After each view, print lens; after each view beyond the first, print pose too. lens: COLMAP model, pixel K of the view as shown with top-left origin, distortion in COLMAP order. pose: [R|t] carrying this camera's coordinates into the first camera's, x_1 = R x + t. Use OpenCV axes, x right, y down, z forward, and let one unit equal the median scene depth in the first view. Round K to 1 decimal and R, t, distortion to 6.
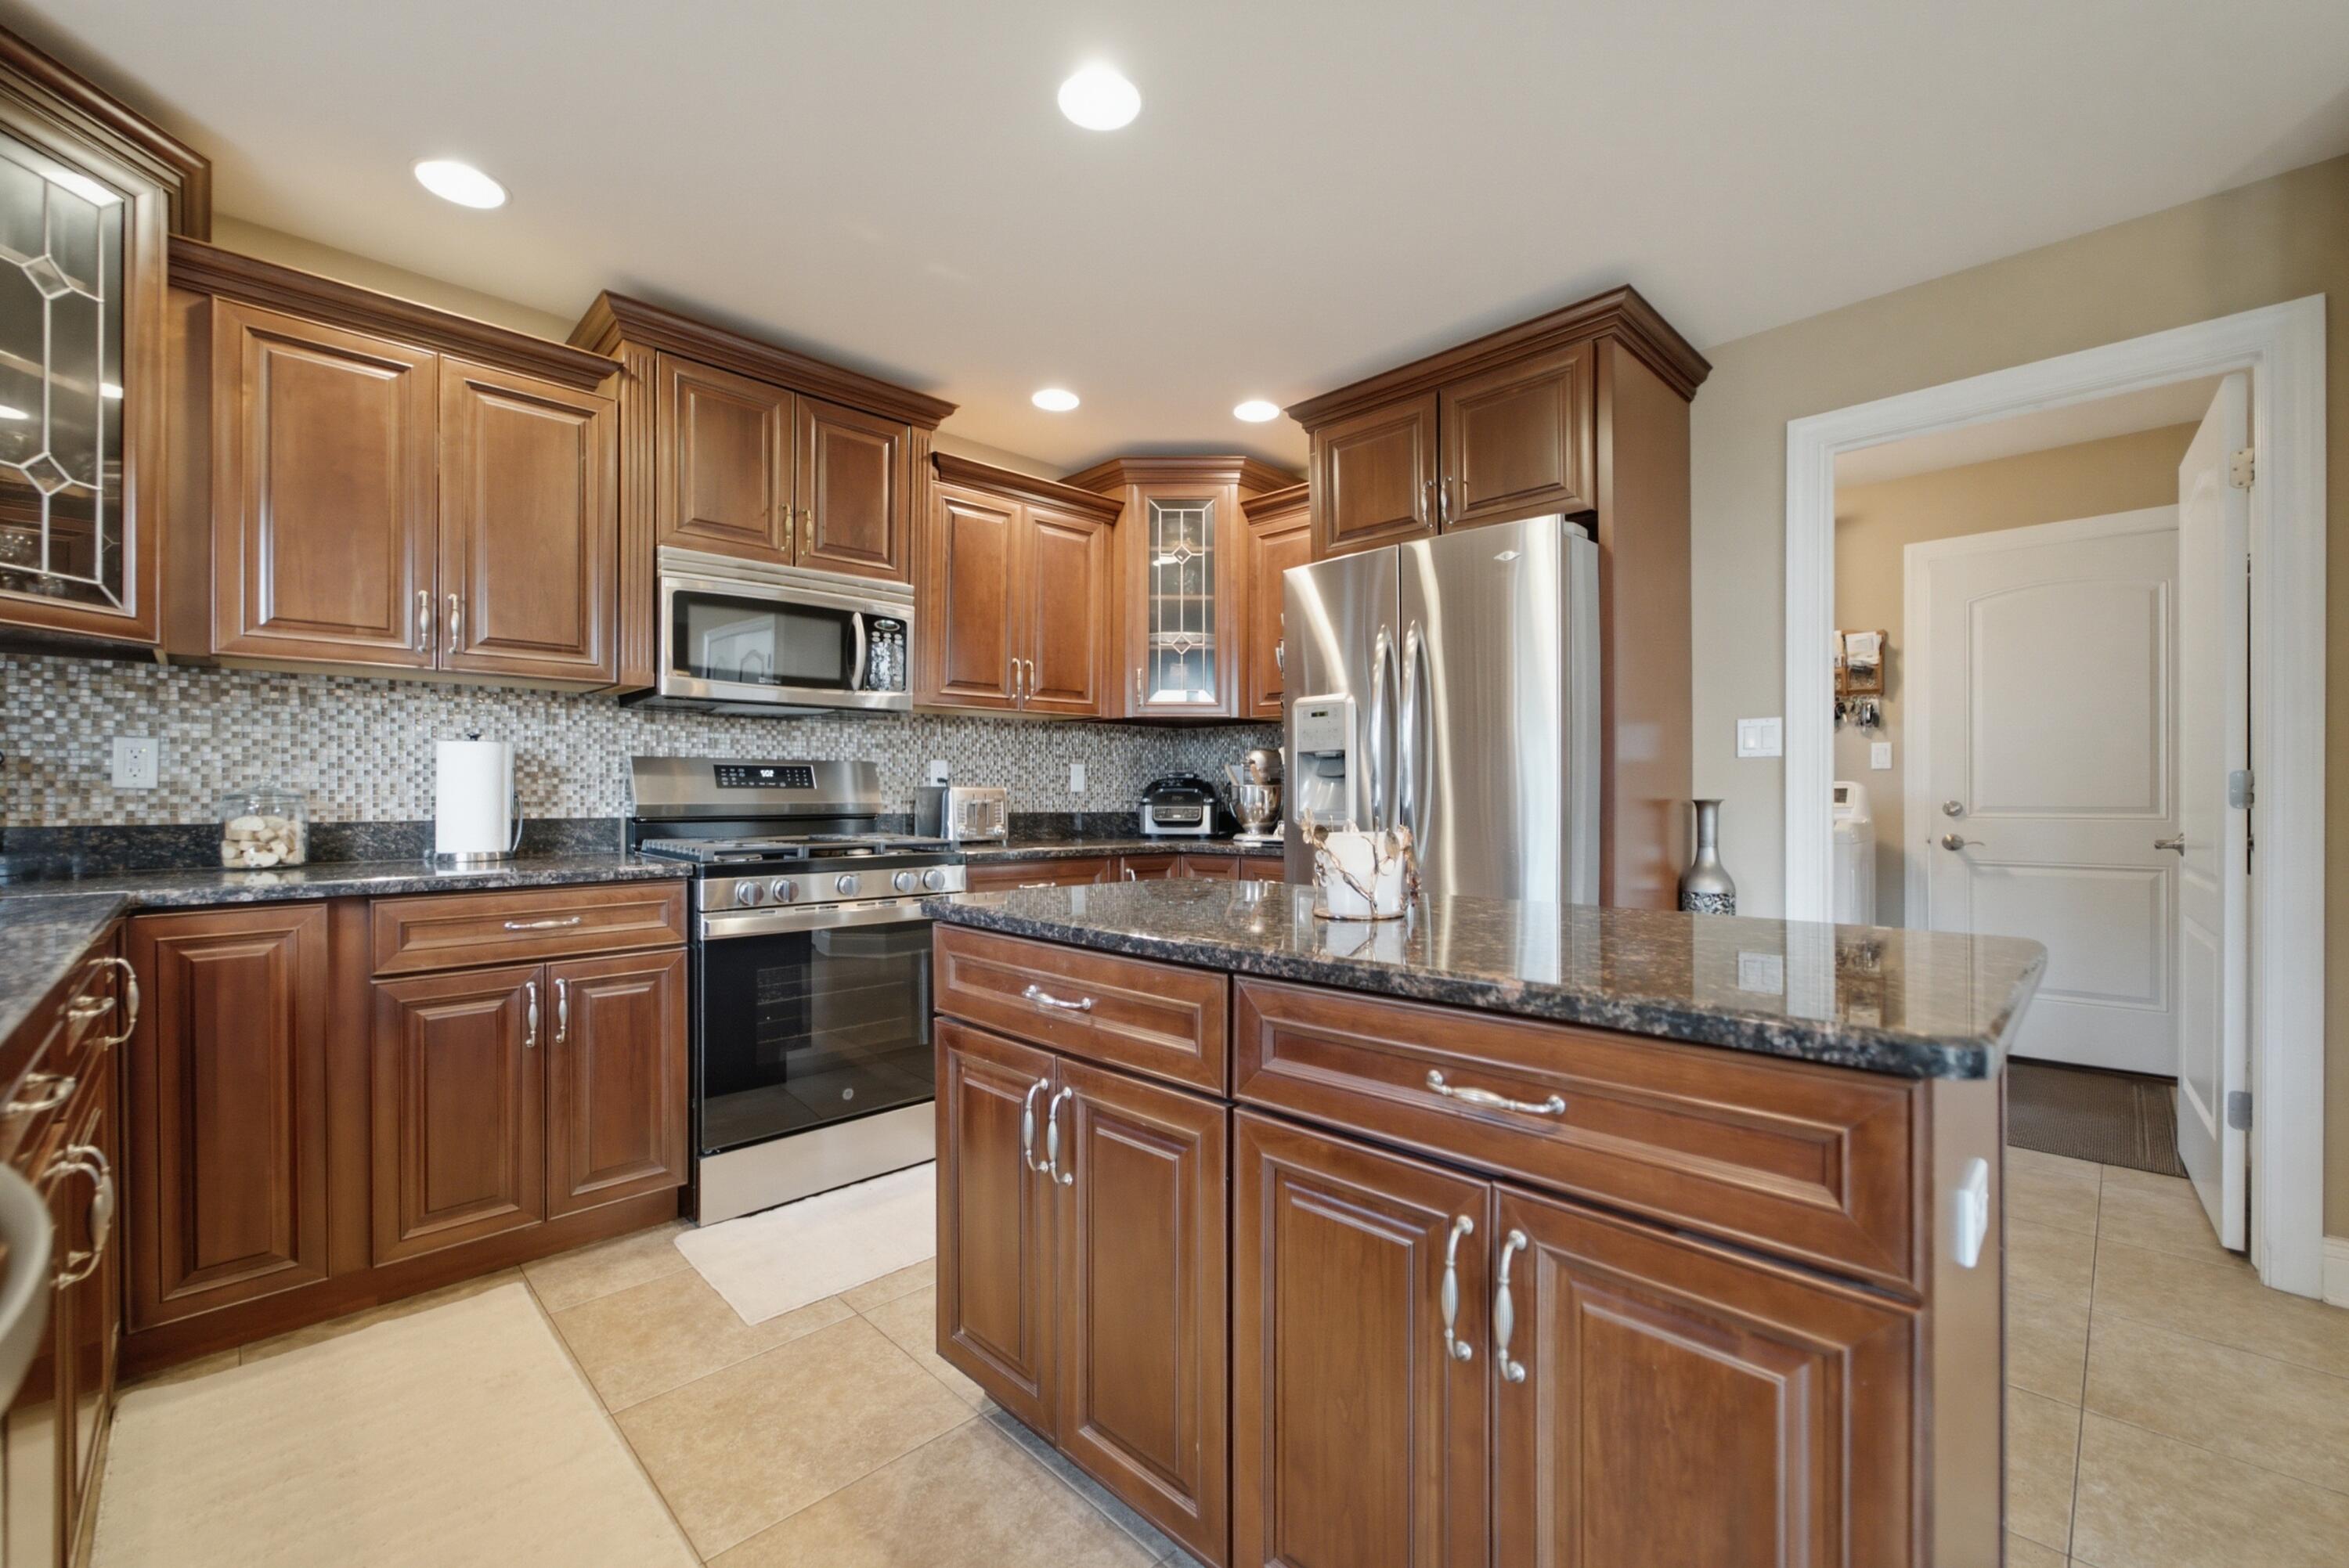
lens RADIAL K [[1019.0, 0, 1197.0], [0, 1019.0, 807.2], [0, 0, 1]] dist [0.009975, 0.000661]
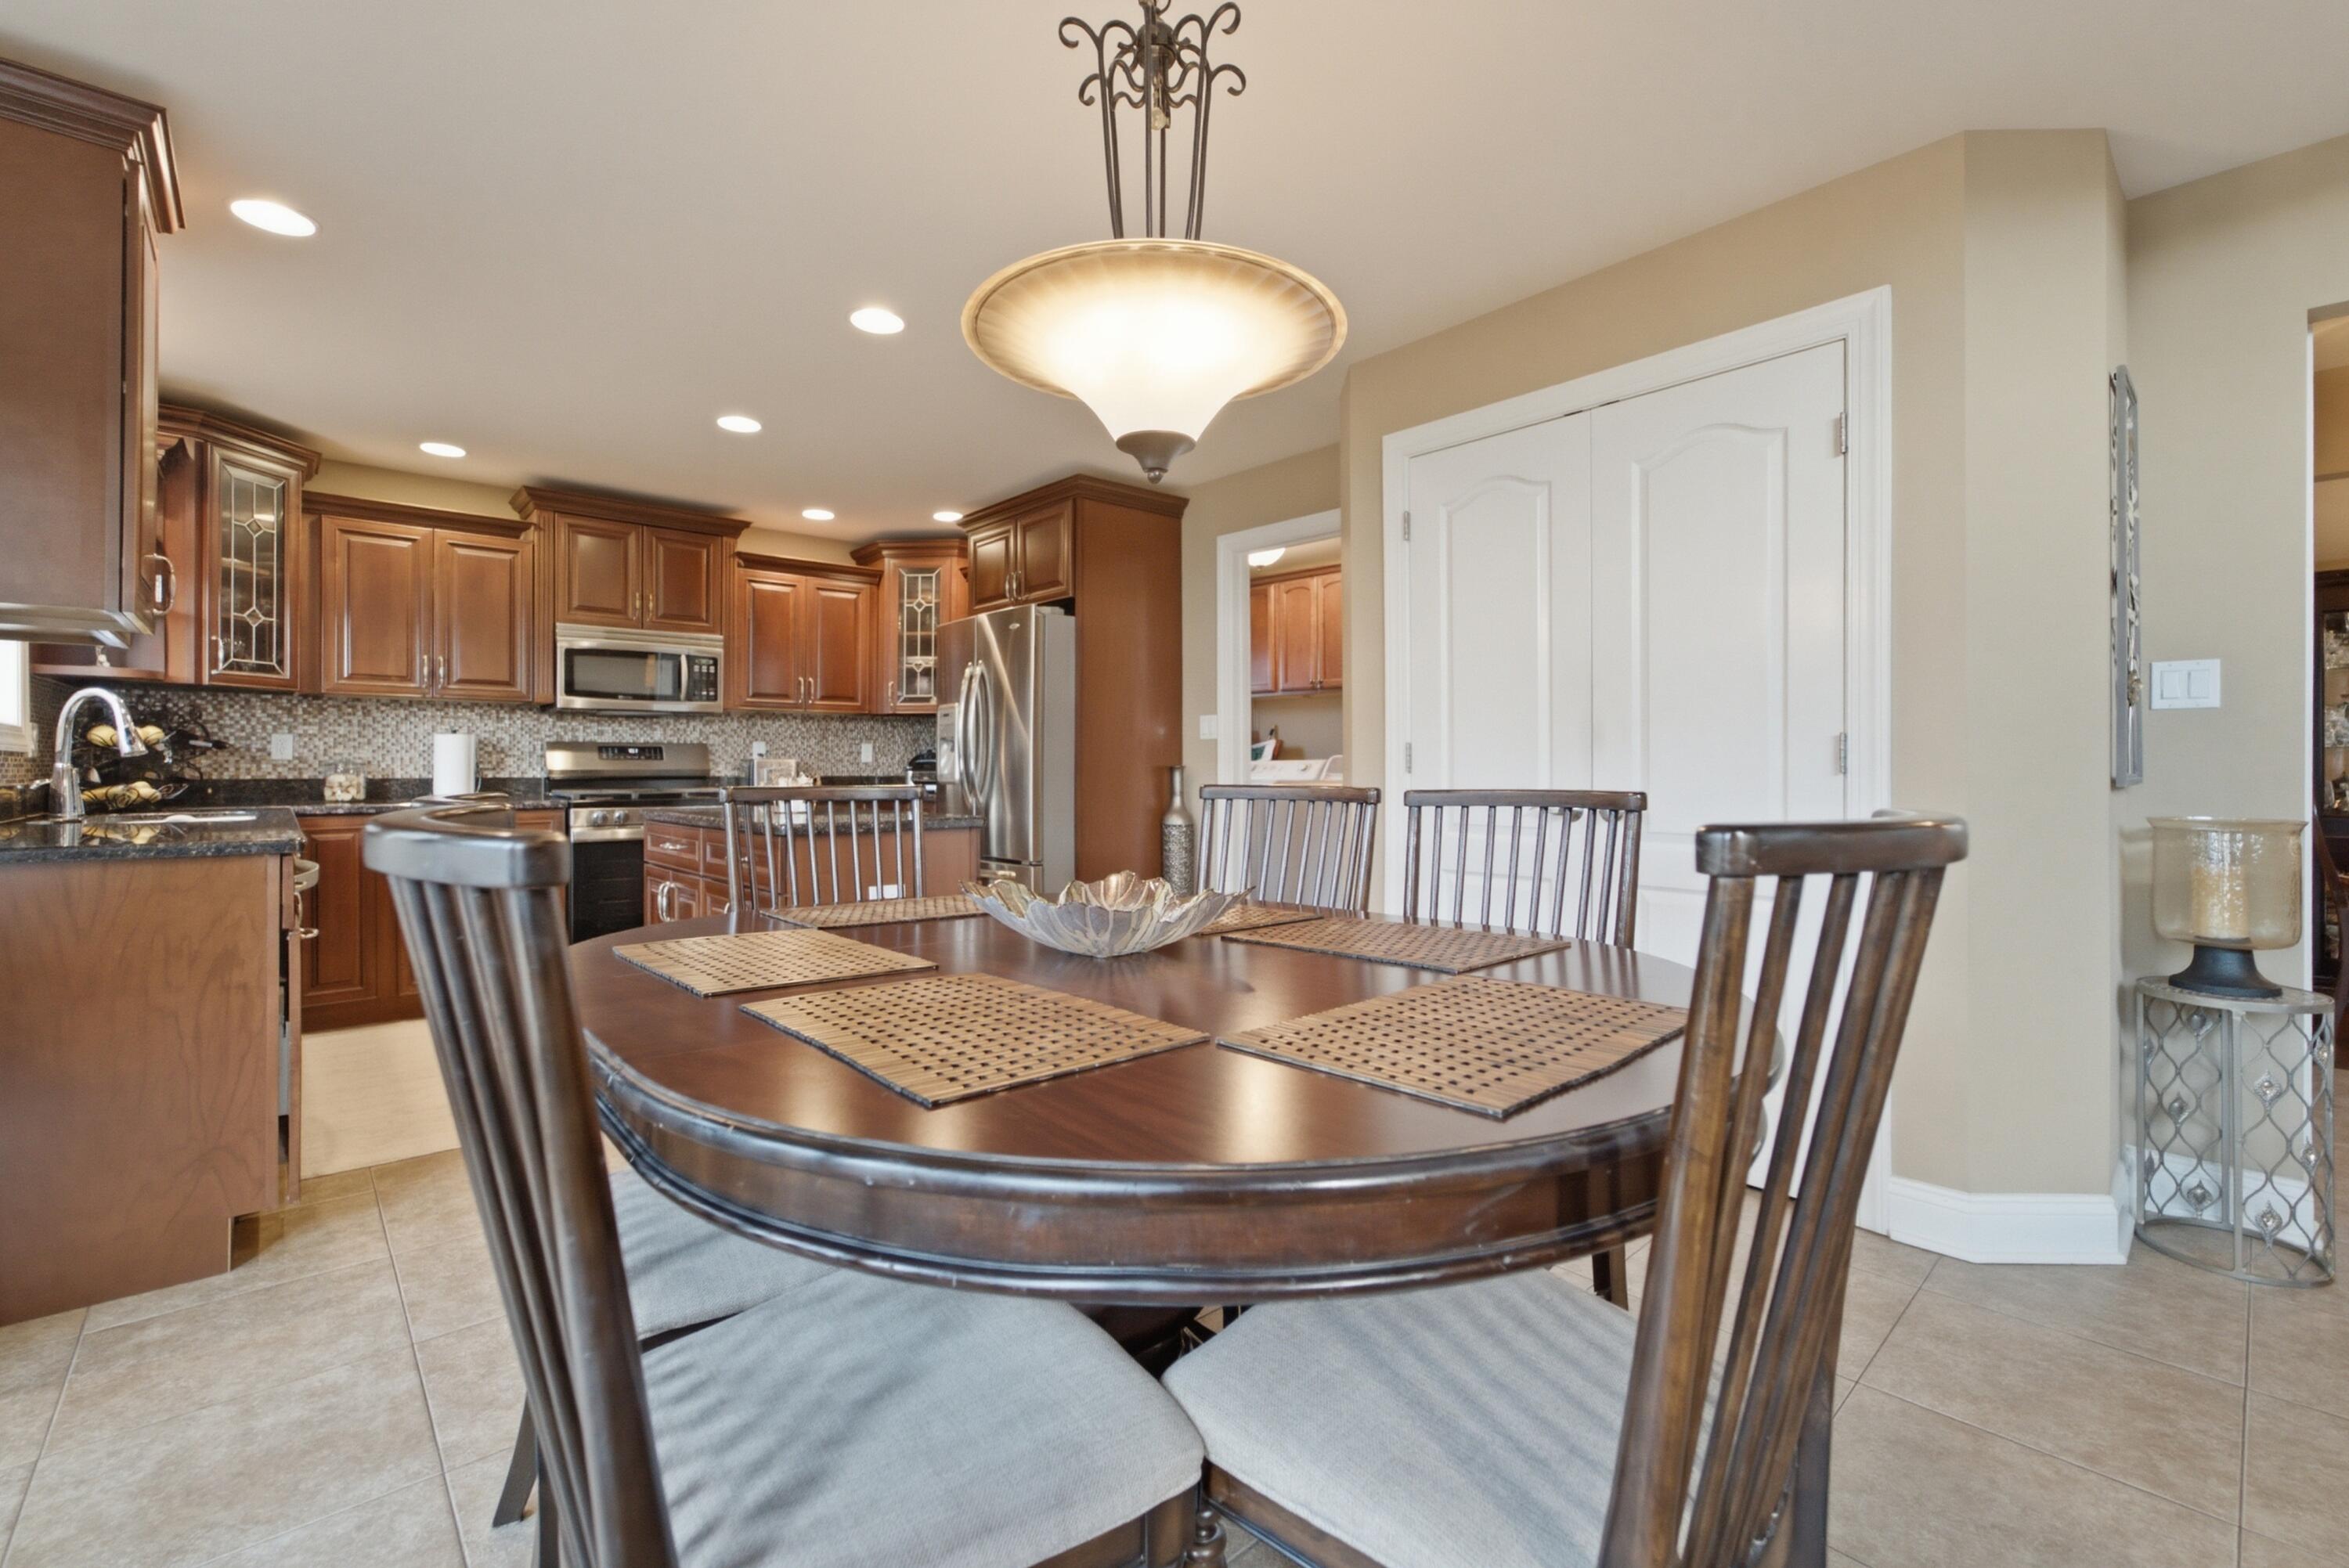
lens RADIAL K [[1019.0, 0, 1197.0], [0, 1019.0, 807.2], [0, 0, 1]] dist [0.009975, 0.000661]
pose [[0.999855, -0.005283, -0.016209, 0.635693], [0.005644, 0.999735, 0.022320, 0.032758], [0.016087, -0.022408, 0.999619, -0.796025]]
